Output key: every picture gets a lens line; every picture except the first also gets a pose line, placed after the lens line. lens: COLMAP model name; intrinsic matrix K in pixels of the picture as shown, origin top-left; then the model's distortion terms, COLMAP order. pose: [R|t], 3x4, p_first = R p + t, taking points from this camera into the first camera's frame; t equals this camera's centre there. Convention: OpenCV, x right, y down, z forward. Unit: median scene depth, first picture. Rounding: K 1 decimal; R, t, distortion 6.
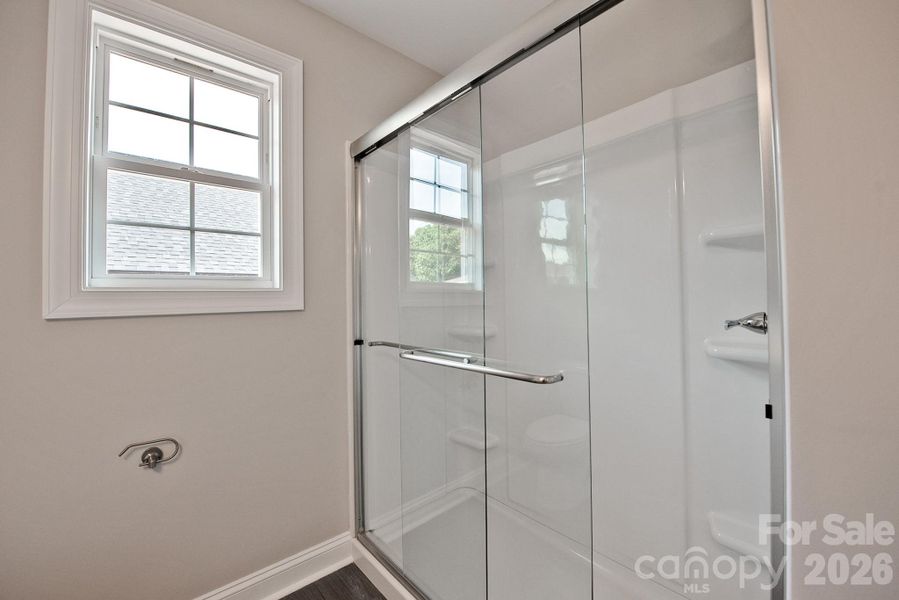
lens RADIAL K [[361.7, 0, 452.2], [0, 361.7, 291.5], [0, 0, 1]] dist [-0.017476, -0.000795]
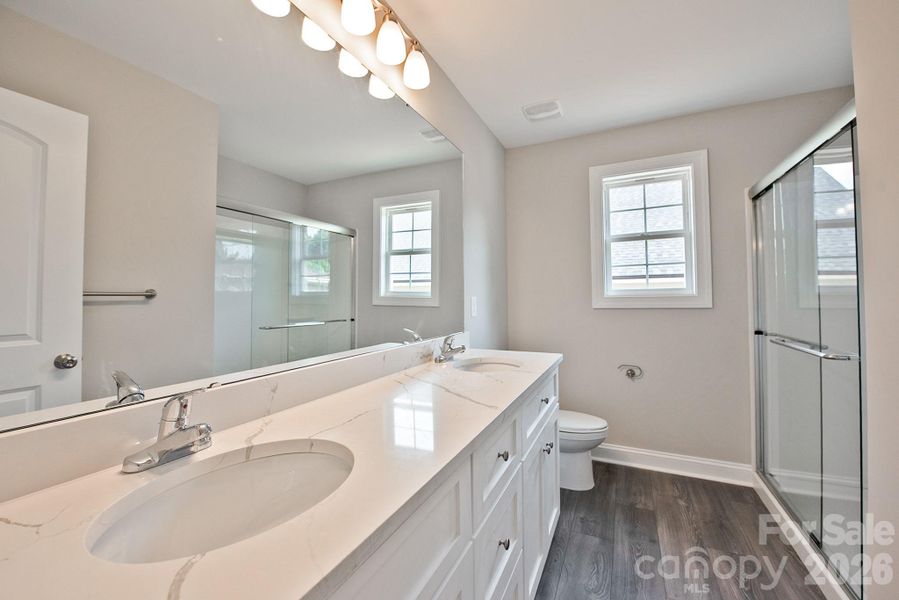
lens RADIAL K [[361.7, 0, 452.2], [0, 361.7, 291.5], [0, 0, 1]] dist [-0.017476, -0.000795]
pose [[0.378665, -0.002265, -0.925531, 0.609687], [0.027000, 0.999598, 0.008600, -0.064902], [0.925140, -0.028246, 0.378574, -0.646942]]
